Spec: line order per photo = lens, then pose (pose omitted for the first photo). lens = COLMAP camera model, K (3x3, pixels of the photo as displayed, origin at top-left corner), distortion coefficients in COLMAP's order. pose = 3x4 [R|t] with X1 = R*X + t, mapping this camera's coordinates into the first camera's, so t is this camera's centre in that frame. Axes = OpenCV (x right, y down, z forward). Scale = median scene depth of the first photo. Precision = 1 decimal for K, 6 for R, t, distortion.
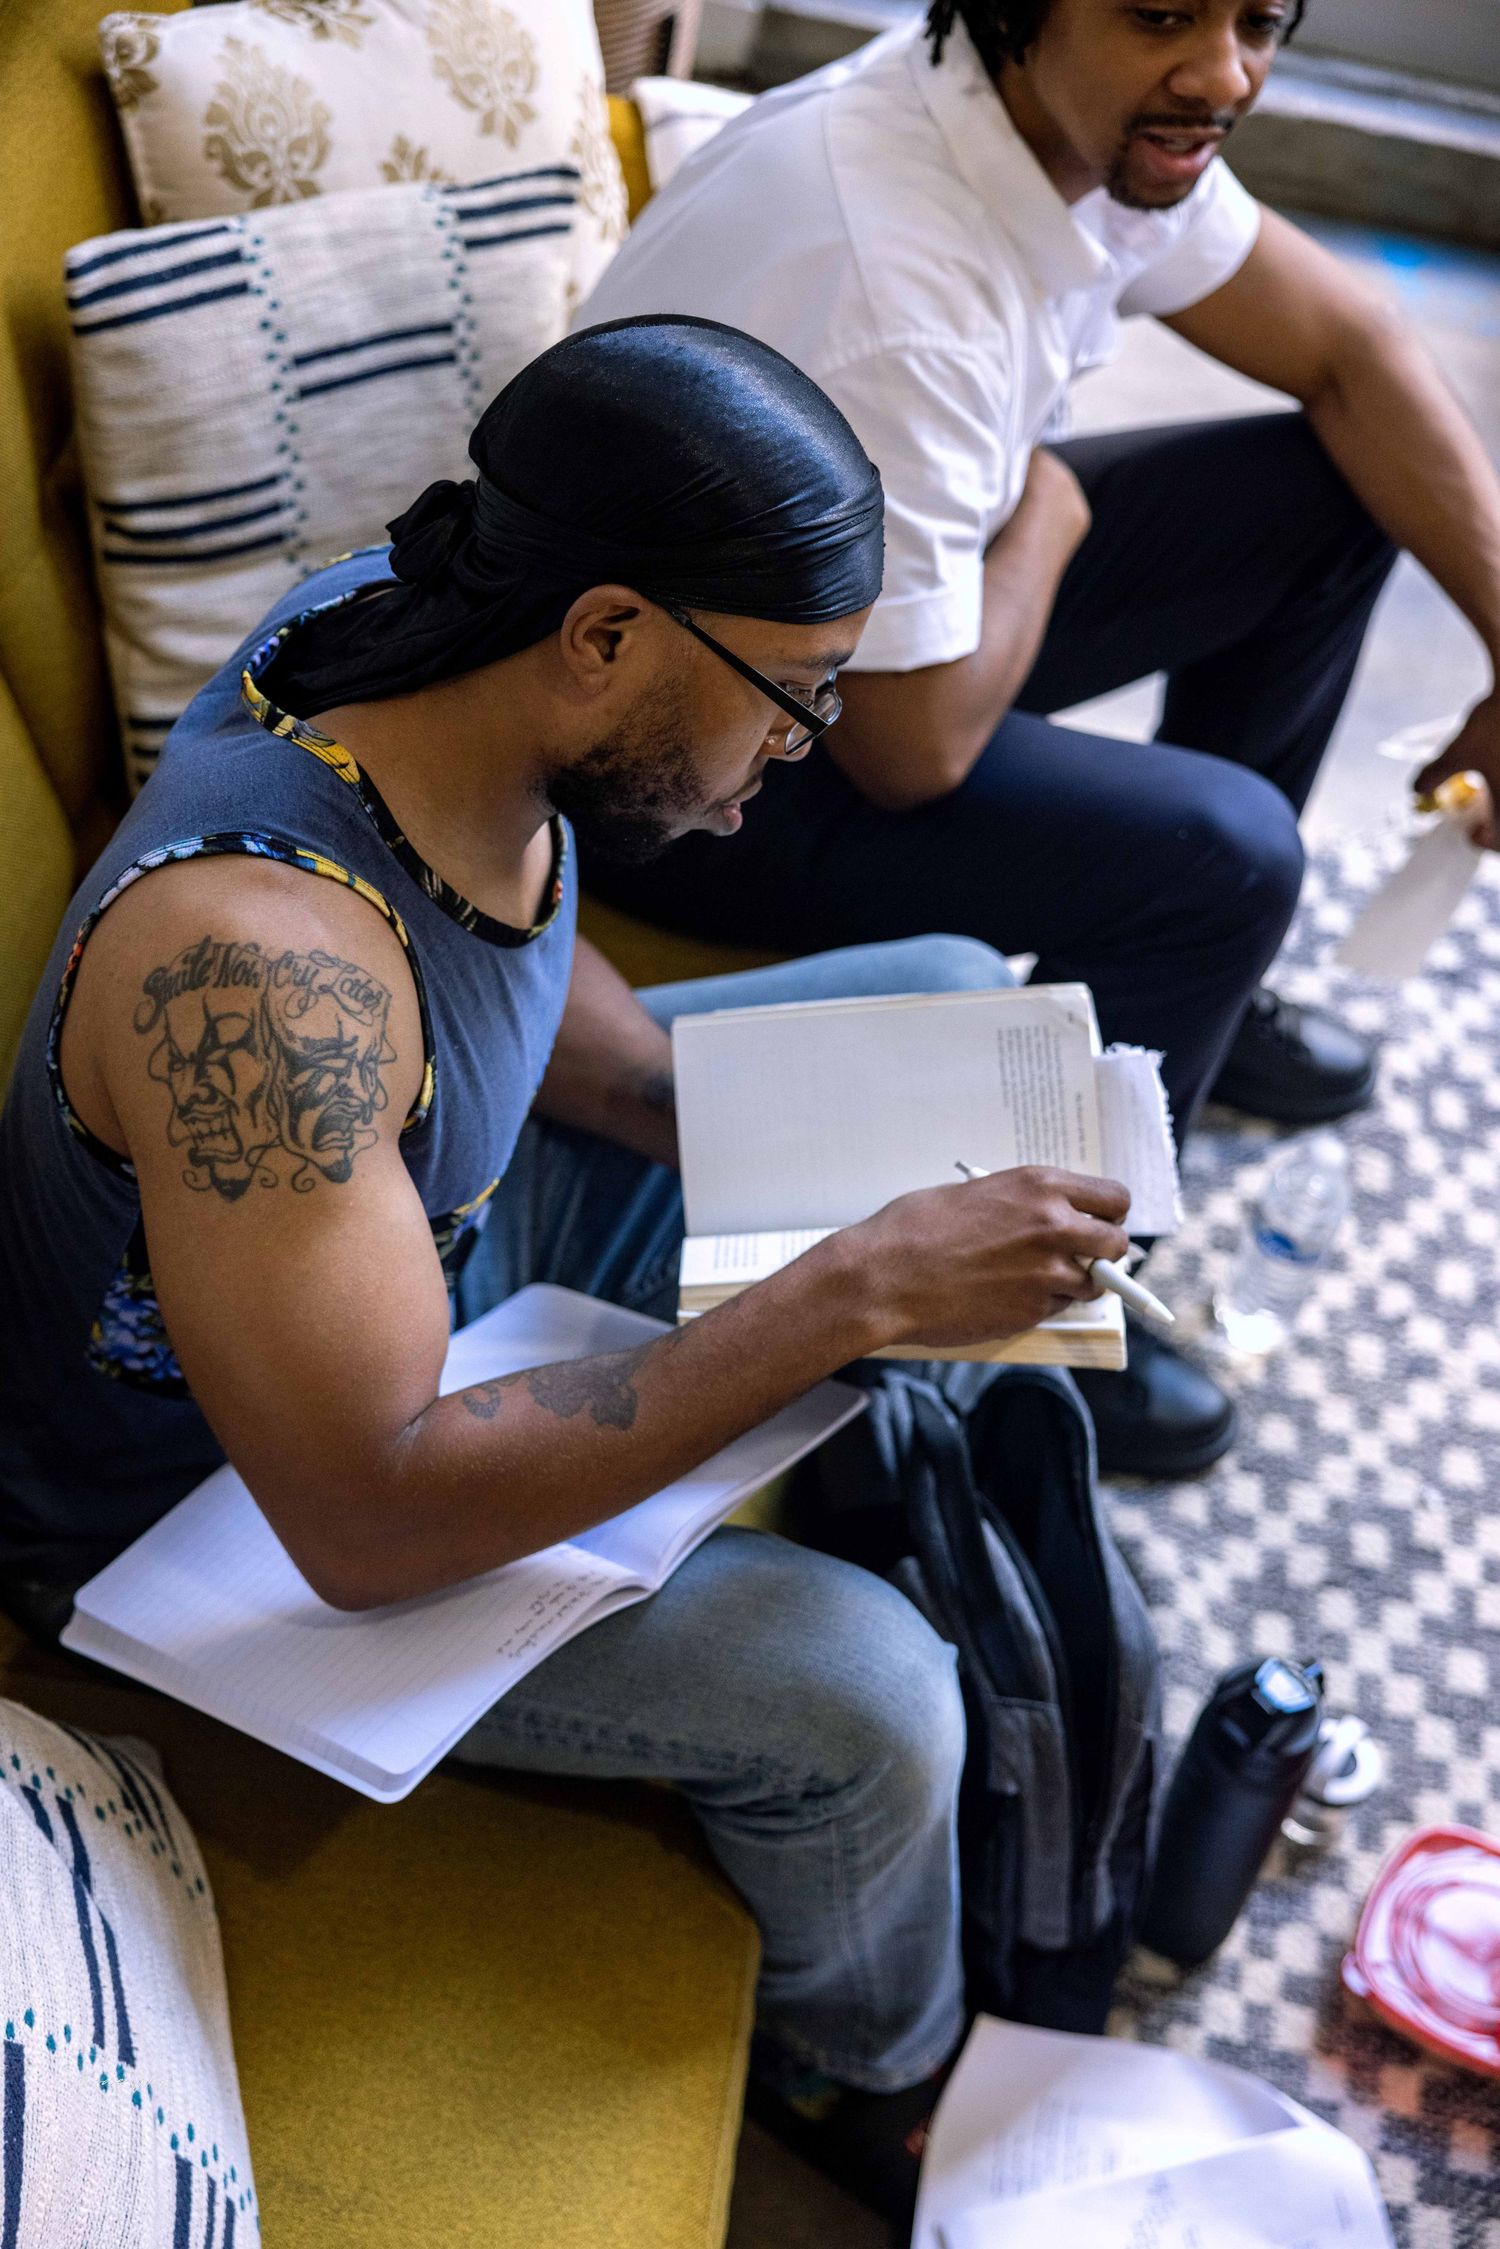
lens RADIAL K [[3251.1, 0, 750.0], [0, 3251.1, 1124.5], [0, 0, 1]] dist [0.029773, 0.065865]
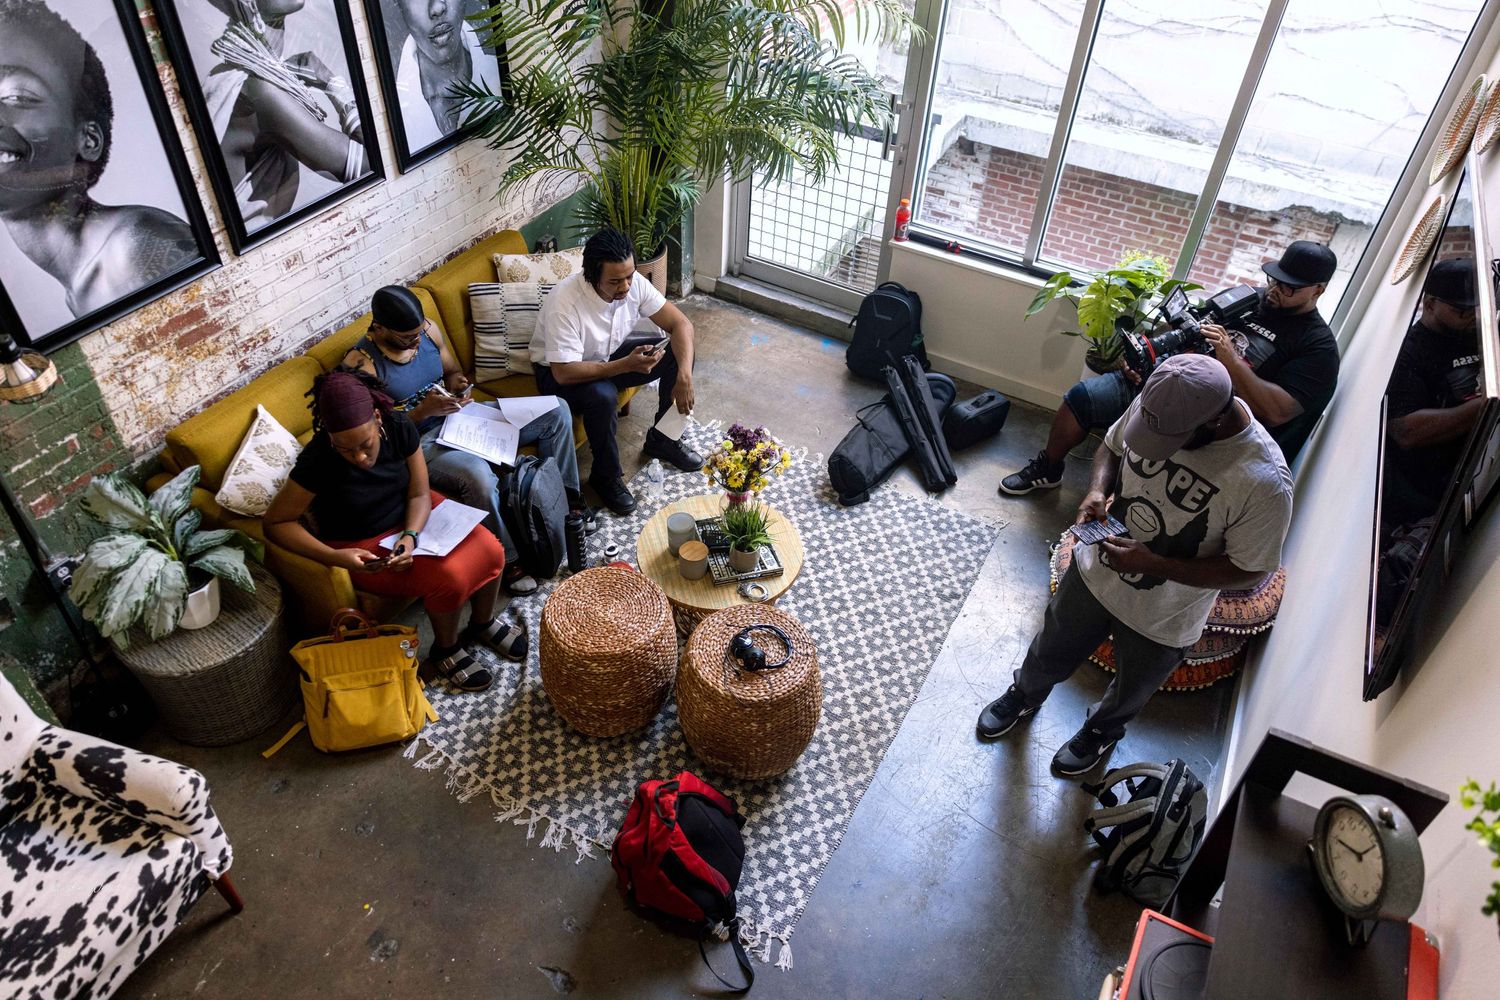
lens RADIAL K [[1014.3, 0, 742.6], [0, 1014.3, 503.1], [0, 0, 1]] dist [0.003839, 0.002447]
pose [[0.927874, 0.158935, -0.337326, 1.011596], [-0.210367, 0.970029, -0.121611, 0.288372], [0.307888, 0.183802, 0.933500, -0.663700]]
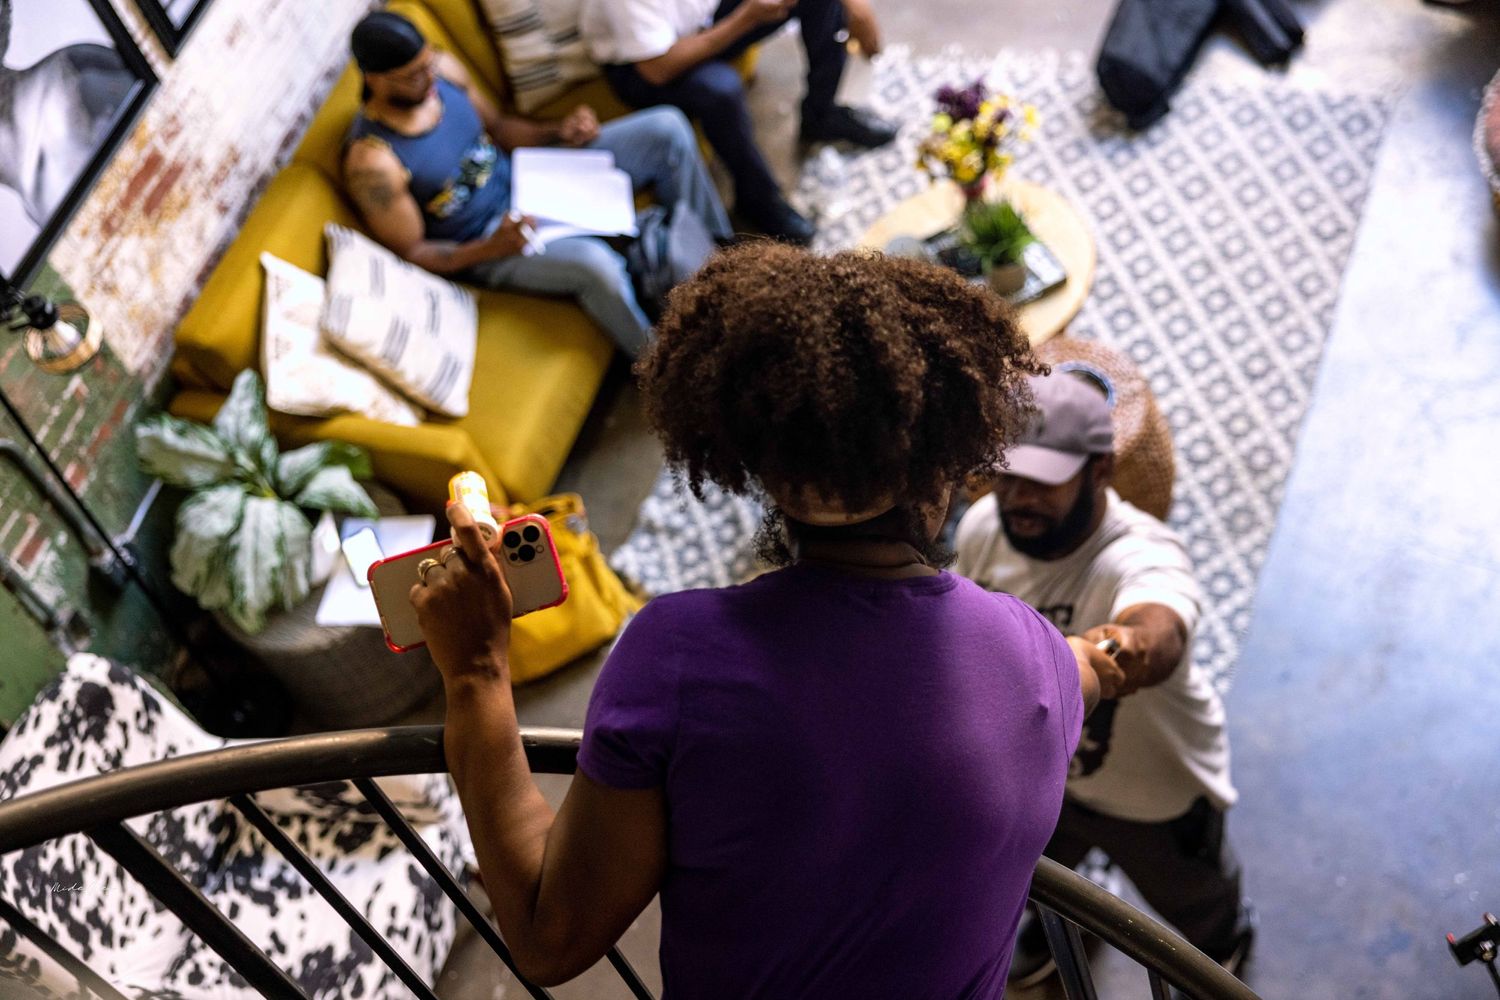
lens RADIAL K [[2168.3, 0, 750.0], [0, 2168.3, 500.0], [0, 0, 1]] dist [0.029773, 0.065865]
pose [[0.903942, -0.027321, -0.426781, 1.222151], [0.068251, 0.994383, 0.080902, 0.208167], [0.422173, -0.102259, 0.900729, -1.385857]]
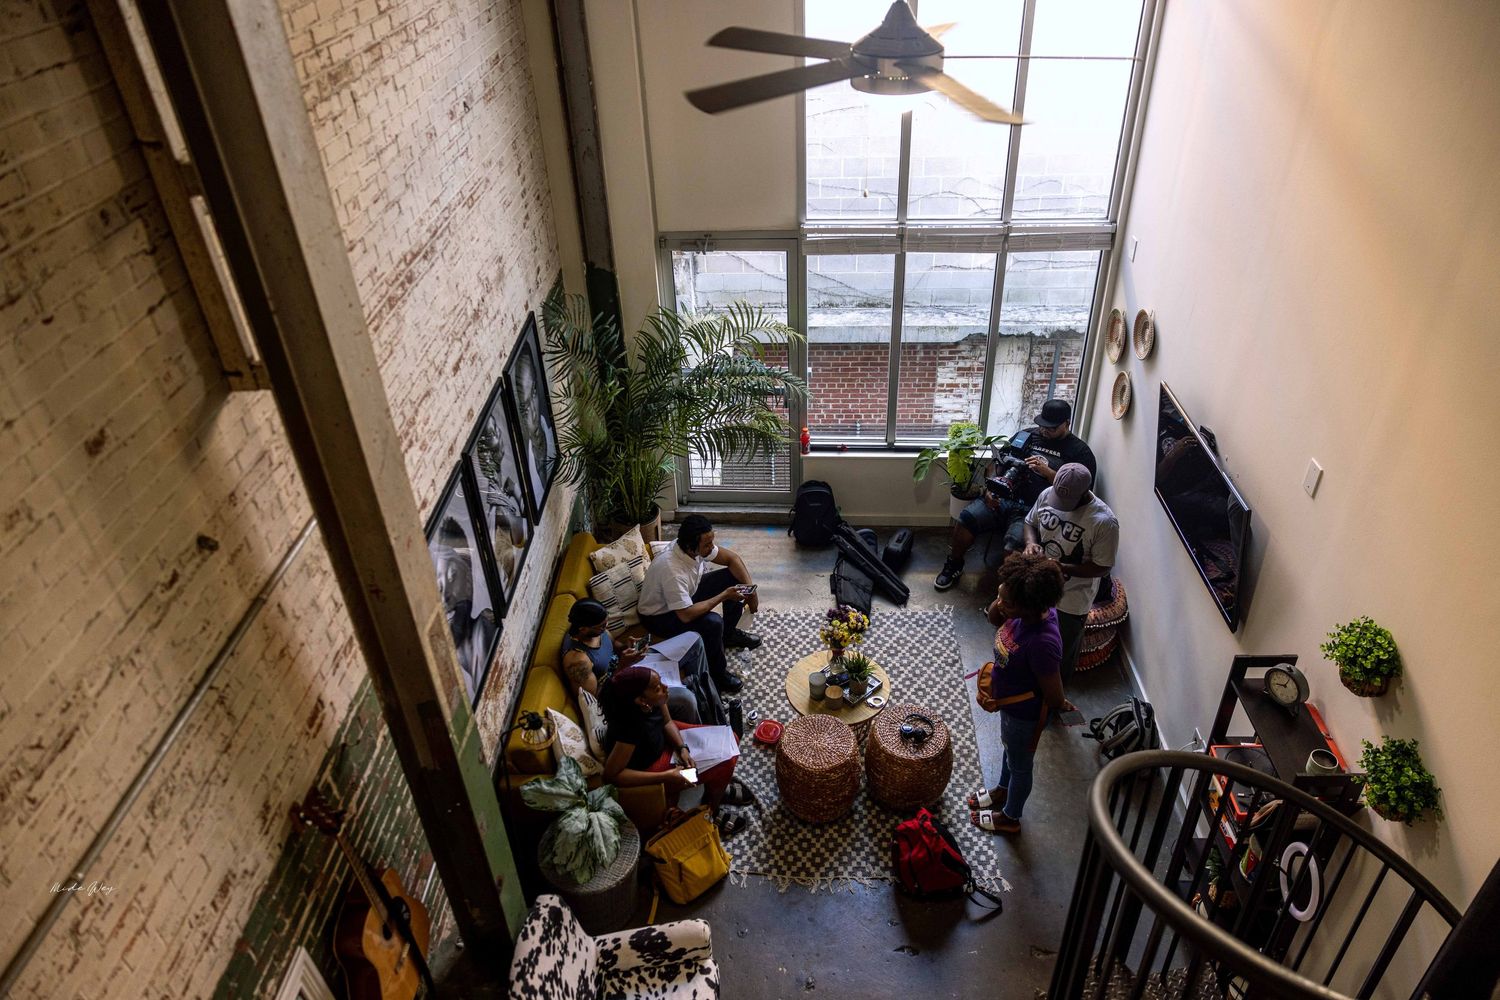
lens RADIAL K [[1014.3, 0, 742.6], [0, 1014.3, 503.1], [0, 0, 1]] dist [0.003839, 0.002447]
pose [[0.980752, -0.192333, -0.033665, 0.359258], [0.179690, 0.956506, -0.229798, 0.274960], [0.076398, 0.219325, 0.972656, -1.831794]]
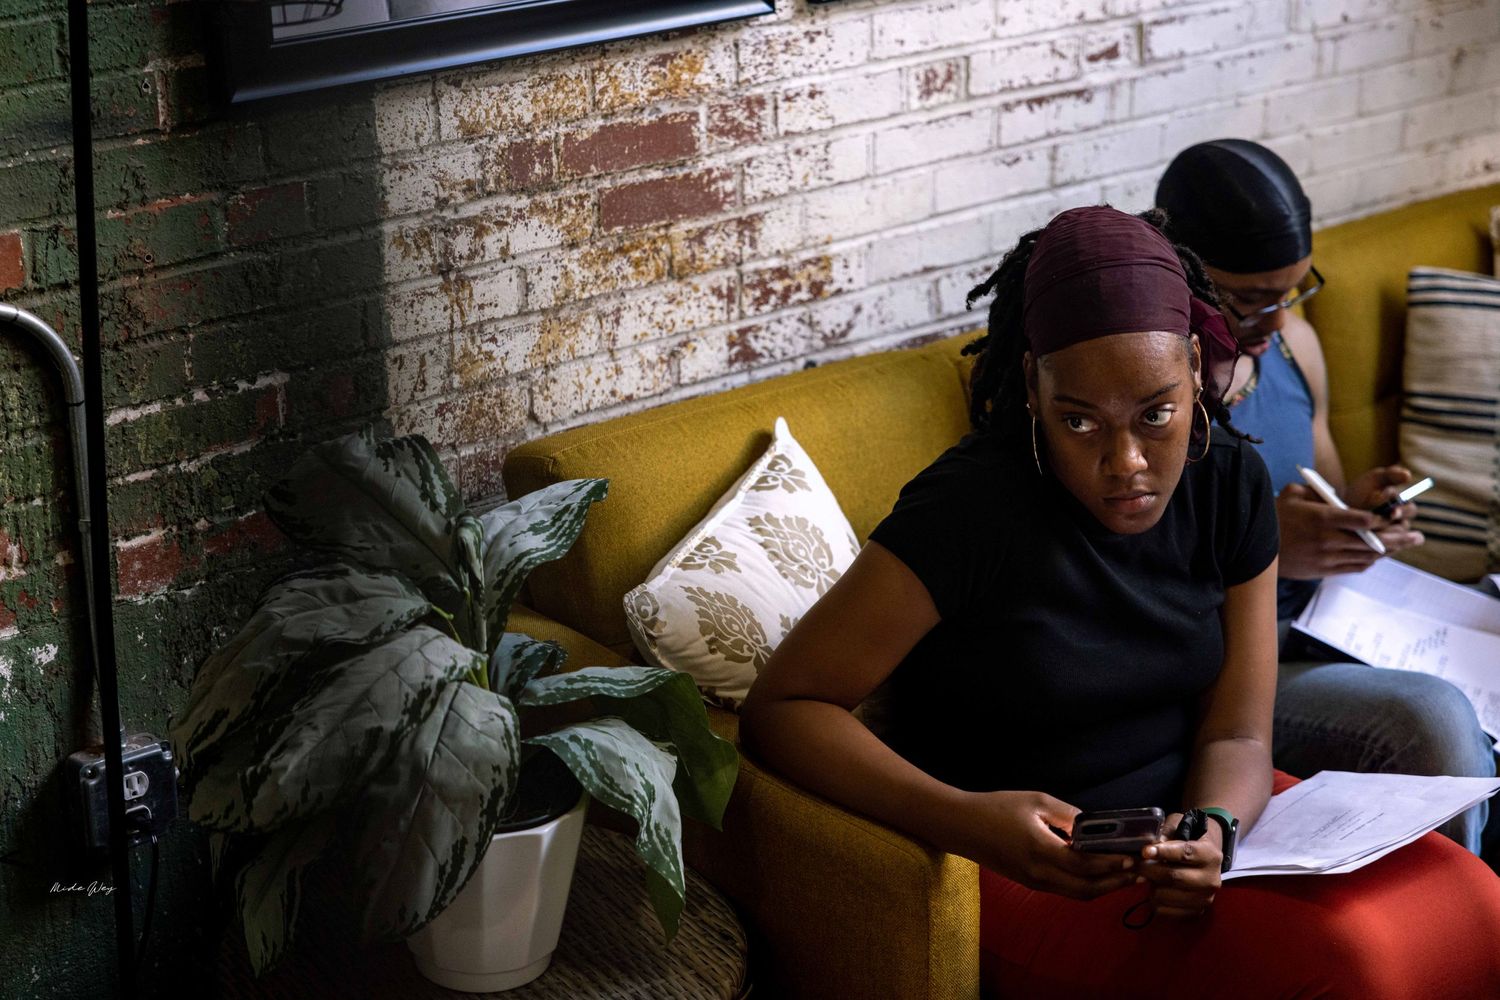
lens RADIAL K [[2893.8, 0, 720.7], [0, 2893.8, 499.0], [0, 0, 1]] dist [0.044404, 0.233137]
pose [[0.717839, 0.085113, -0.690987, 0.725037], [-0.435656, 0.829084, -0.350463, 0.660921], [0.543057, 0.552608, 0.632229, -0.344245]]
